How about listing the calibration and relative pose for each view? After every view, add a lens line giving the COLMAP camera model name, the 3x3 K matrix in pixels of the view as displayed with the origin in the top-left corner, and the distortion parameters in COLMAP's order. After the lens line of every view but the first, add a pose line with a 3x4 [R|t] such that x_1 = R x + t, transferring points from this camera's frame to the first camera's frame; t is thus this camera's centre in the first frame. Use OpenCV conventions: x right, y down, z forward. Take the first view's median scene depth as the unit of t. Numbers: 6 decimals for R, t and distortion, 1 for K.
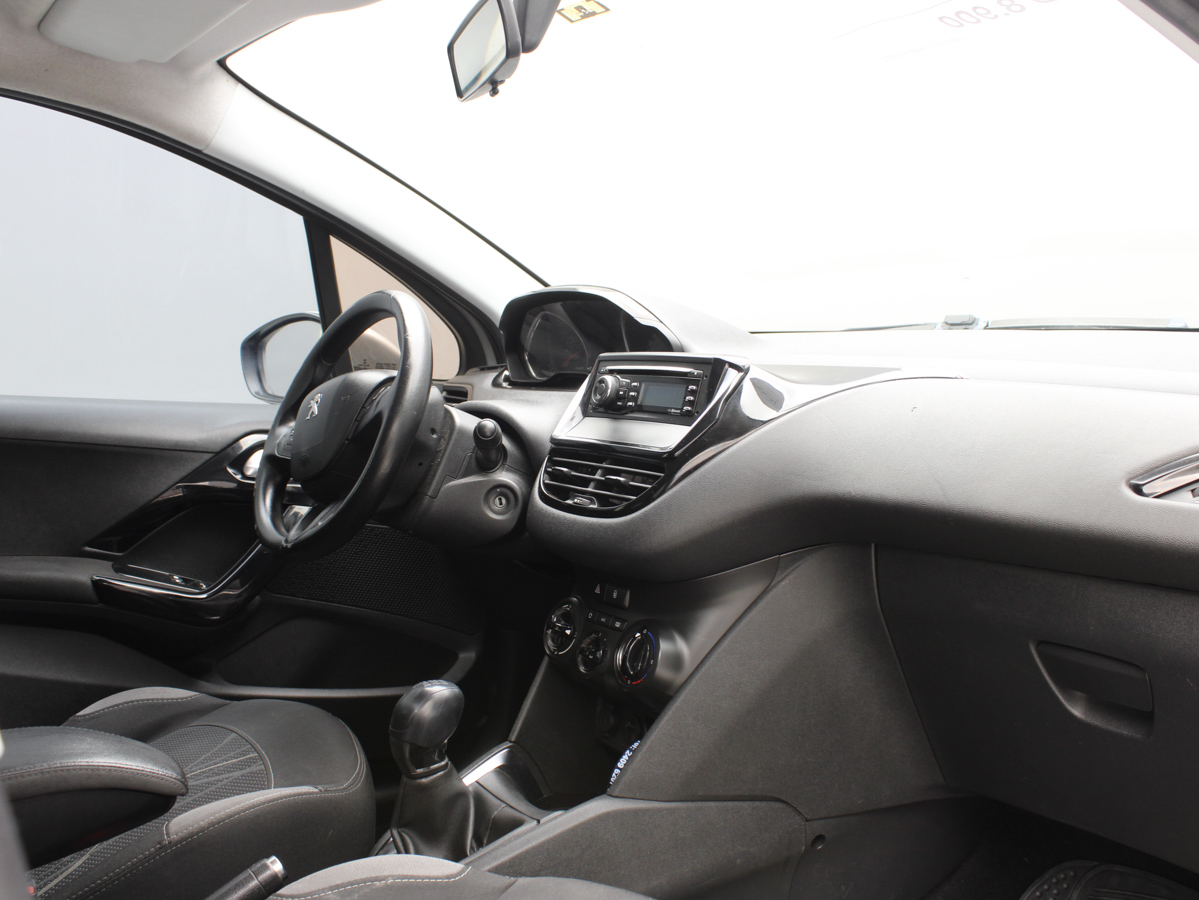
lens RADIAL K [[1214.2, 0, 599.5], [0, 1214.2, 450.0], [0, 0, 1]] dist [-0.157680, 0.159046]
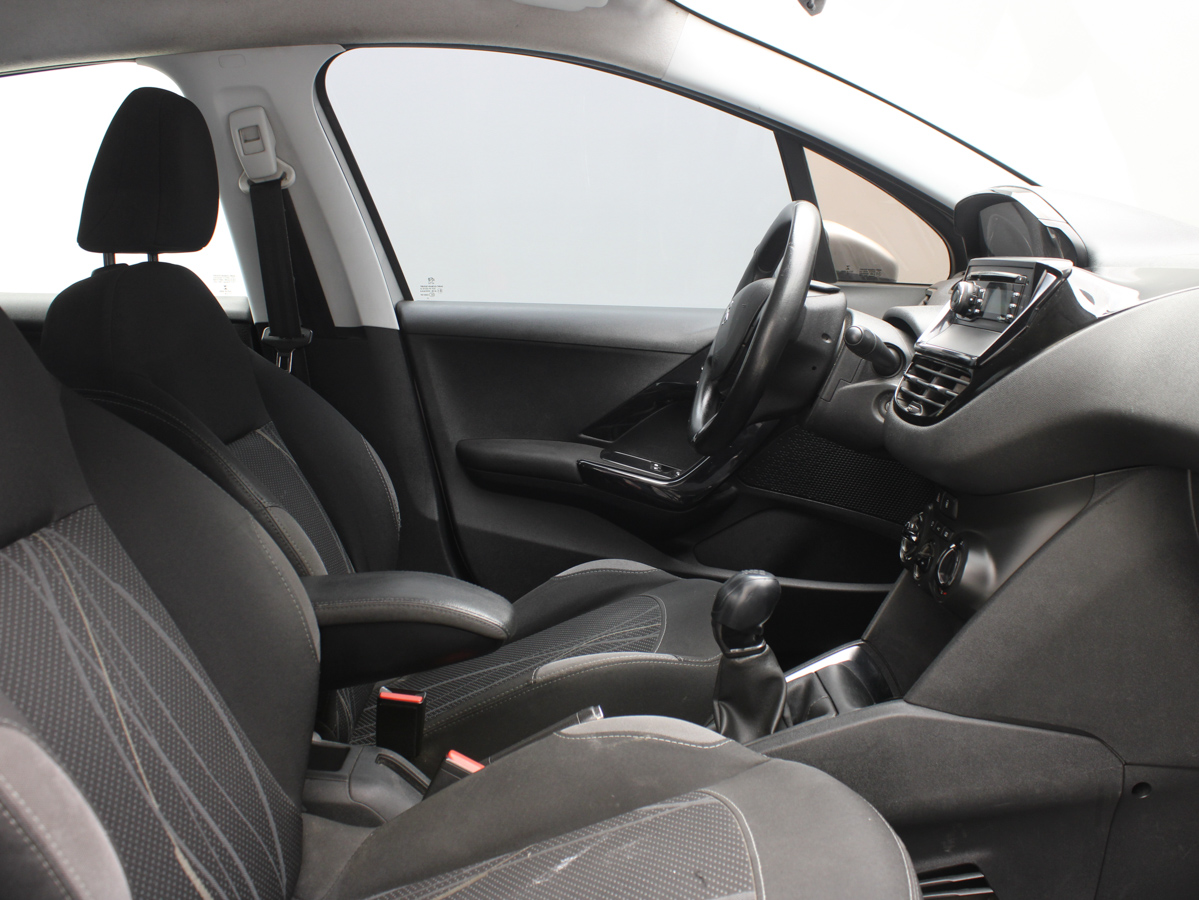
lens RADIAL K [[1214.2, 0, 599.5], [0, 1214.2, 450.0], [0, 0, 1]] dist [-0.157680, 0.159046]
pose [[0.836038, 0.055423, -0.545864, 0.319171], [-0.010179, 0.996281, 0.085565, -0.006126], [0.548576, -0.065979, 0.833493, 0.030539]]
